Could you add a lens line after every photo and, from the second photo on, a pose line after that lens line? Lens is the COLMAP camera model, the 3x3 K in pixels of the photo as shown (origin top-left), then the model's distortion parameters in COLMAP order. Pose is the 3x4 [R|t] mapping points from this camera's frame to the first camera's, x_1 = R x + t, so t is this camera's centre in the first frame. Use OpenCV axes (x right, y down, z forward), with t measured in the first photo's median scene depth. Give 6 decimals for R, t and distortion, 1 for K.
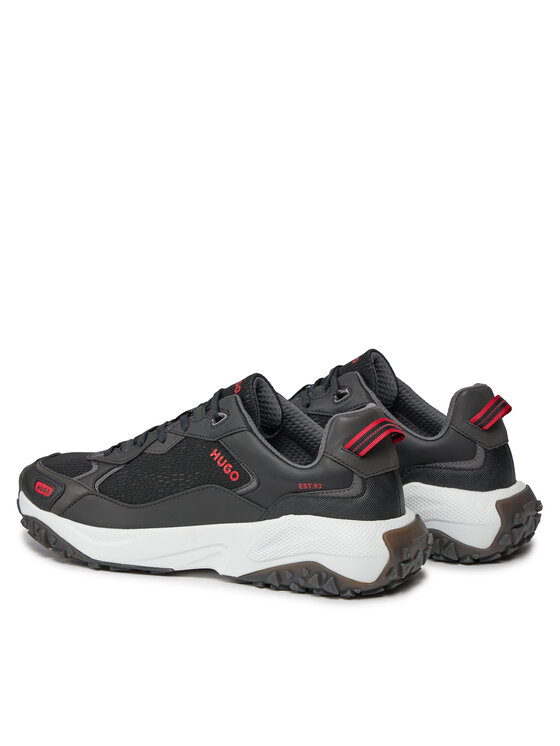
lens RADIAL K [[2201.7, 0, 280.0], [0, 2201.7, 373.0], [0, 0, 1]] dist [0.079284, 0.073660]
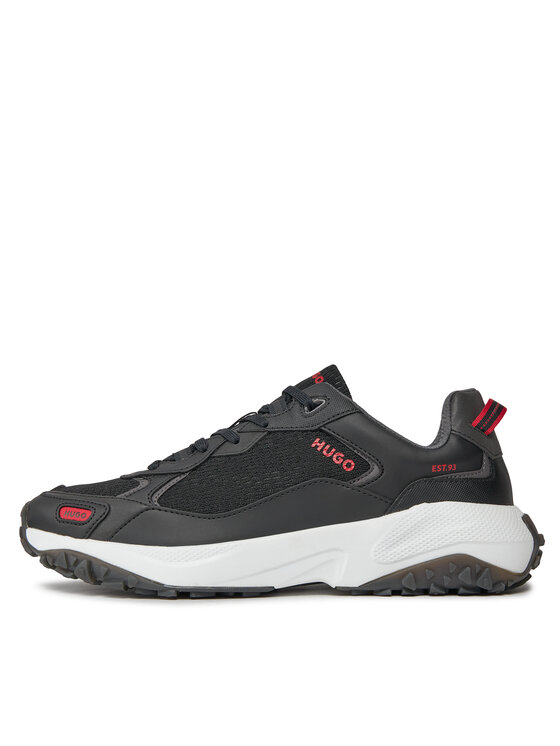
lens RADIAL K [[866.5, 0, 280.0], [0, 866.5, 373.0], [0, 0, 1]] dist [0.003275, -0.018719]
pose [[0.891786, 0.034119, 0.451170, -0.197655], [0.081543, 0.968706, -0.234436, 0.088432], [-0.445050, 0.245856, 0.861096, 0.705284]]
